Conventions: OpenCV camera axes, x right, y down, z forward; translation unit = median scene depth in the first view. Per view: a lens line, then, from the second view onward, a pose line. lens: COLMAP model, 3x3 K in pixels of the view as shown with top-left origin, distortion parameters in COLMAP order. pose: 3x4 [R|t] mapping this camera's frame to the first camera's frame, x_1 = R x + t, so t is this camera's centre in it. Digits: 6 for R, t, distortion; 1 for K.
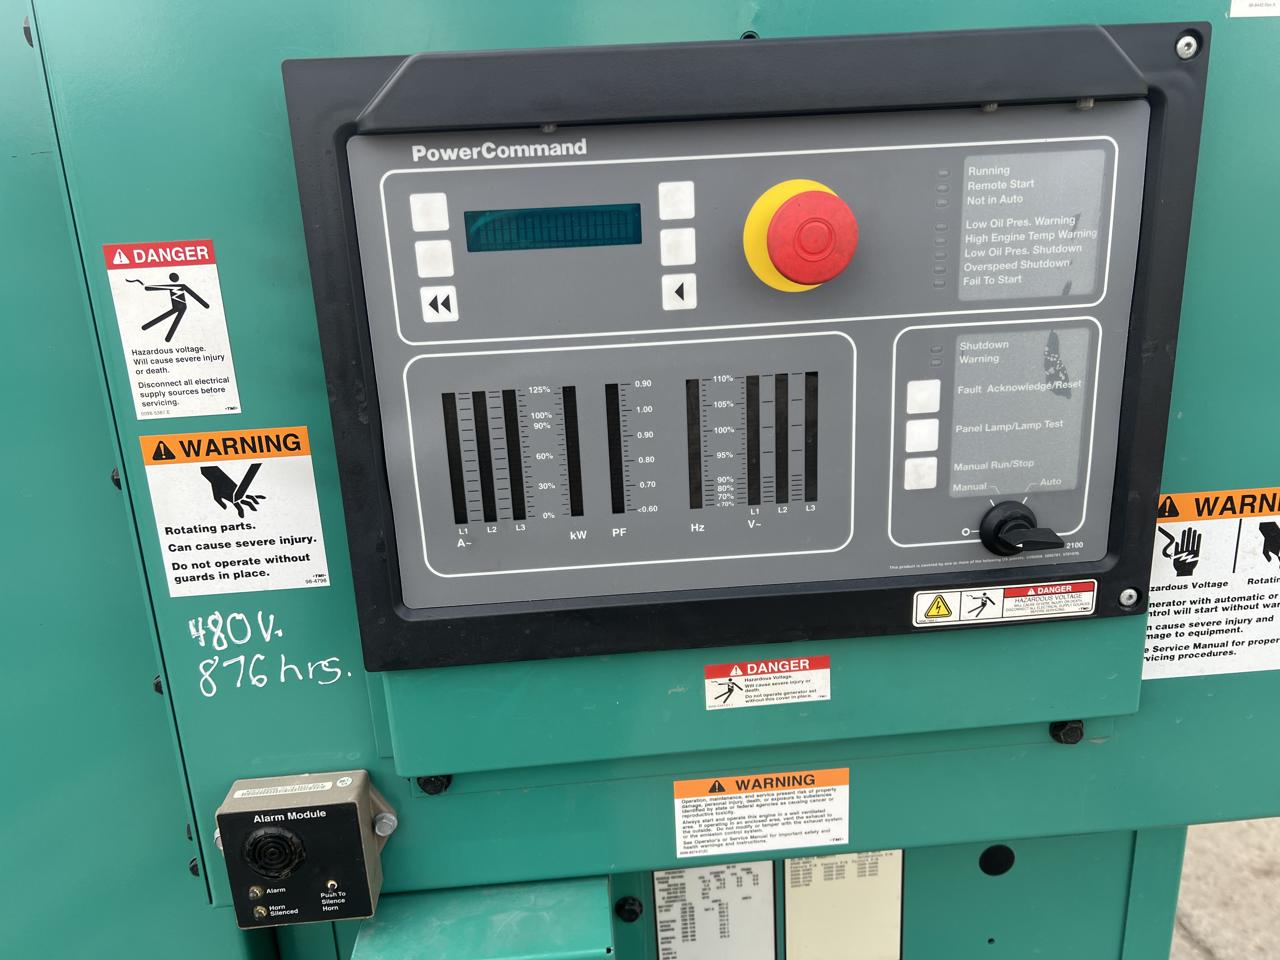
lens RADIAL K [[975.6, 0, 626.8], [0, 975.6, 474.9], [0, 0, 1]] dist [0.094440, -0.207128]
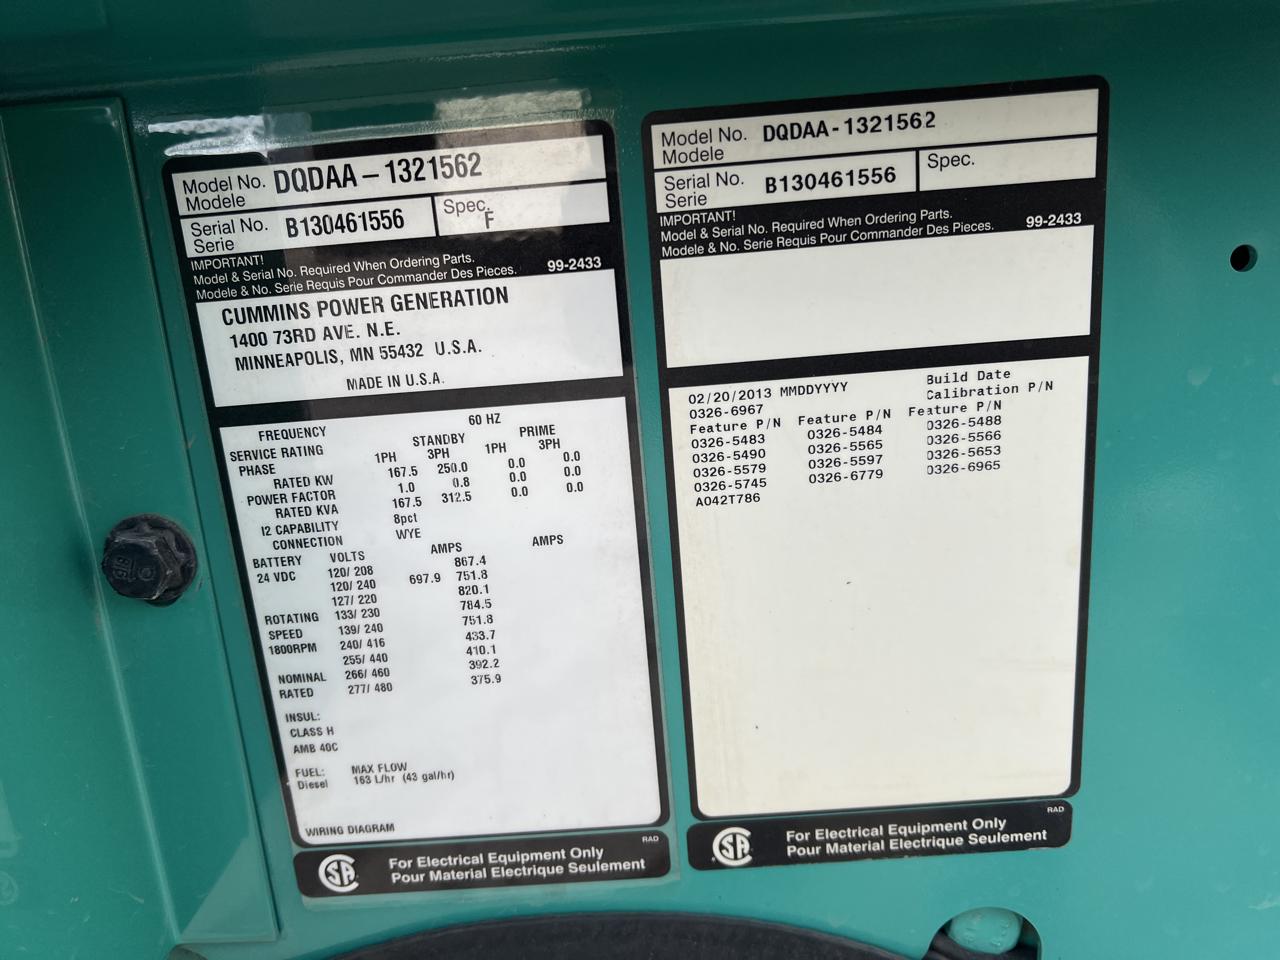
lens RADIAL K [[975.6, 0, 626.8], [0, 975.6, 474.9], [0, 0, 1]] dist [0.094440, -0.207128]
pose [[0.996297, 0.001389, -0.085966, 0.241522], [-0.002931, 0.999837, -0.017815, 0.585383], [0.085927, 0.018001, 0.996139, 0.996787]]
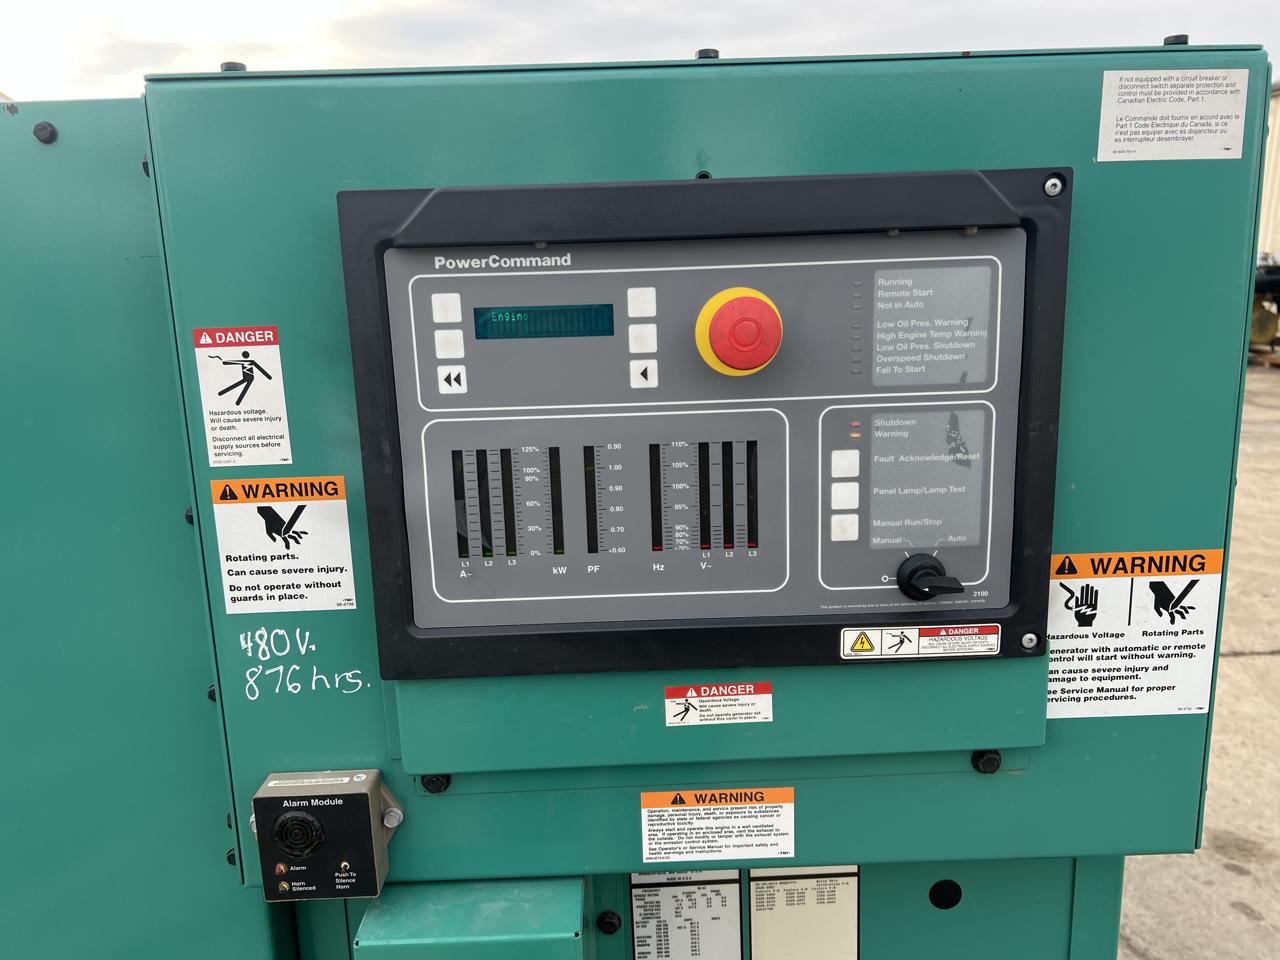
lens RADIAL K [[967.8, 0, 627.1], [0, 967.8, 485.9], [0, 0, 1]] dist [0.144905, -0.373955]
pose [[0.998419, 0.025053, -0.050321, 0.092221], [-0.029174, 0.996131, -0.082900, 0.054652], [0.048050, 0.084237, 0.995287, -0.204848]]
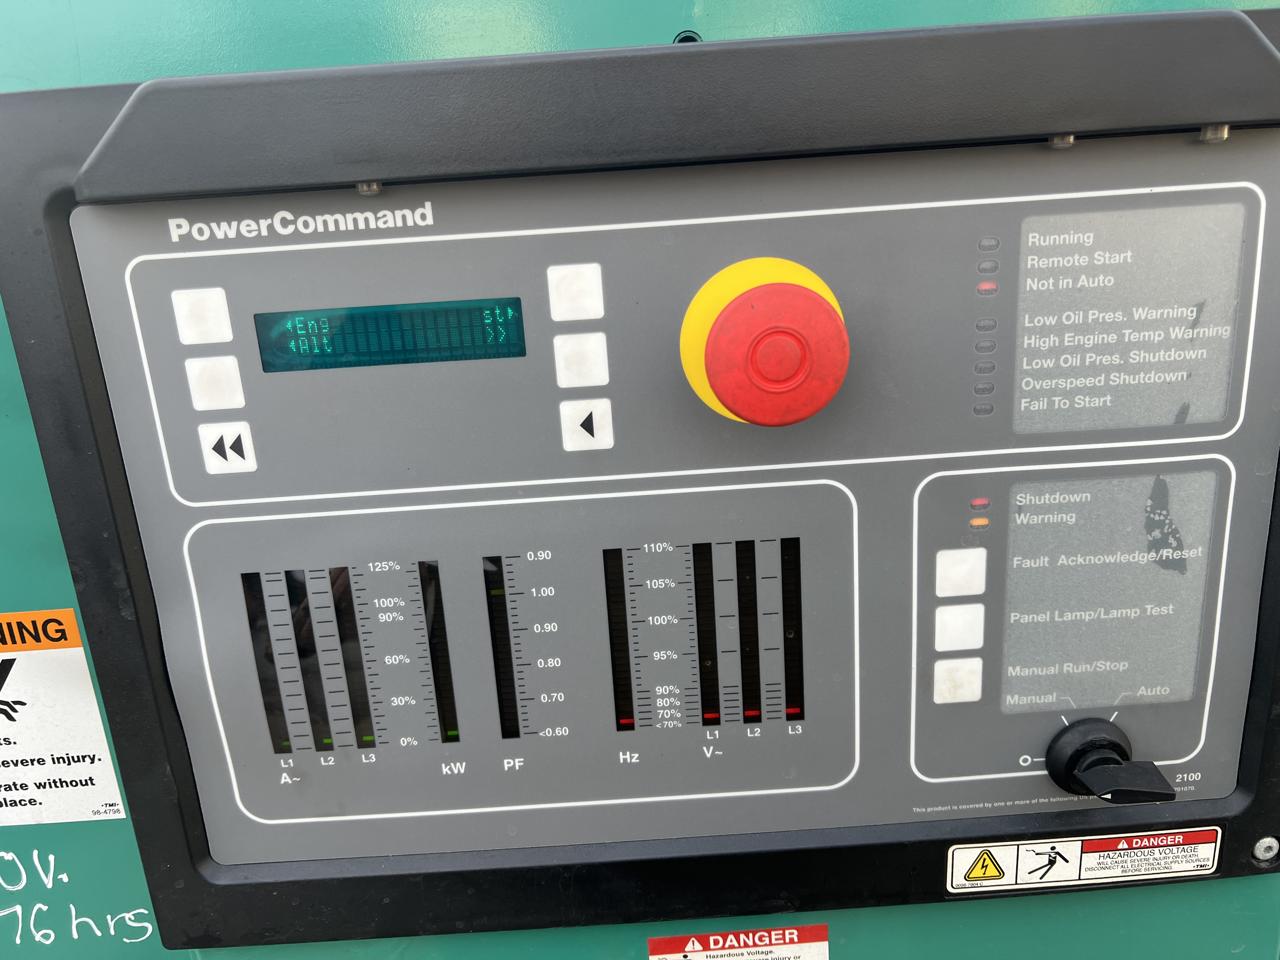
lens RADIAL K [[976.5, 0, 634.4], [0, 976.5, 485.1], [0, 0, 1]] dist [0.004248, -0.007616]
pose [[0.998510, -0.002185, -0.054523, 0.115058], [0.002621, 0.999965, 0.007917, -0.142340], [0.054504, -0.008048, 0.998481, 0.321555]]
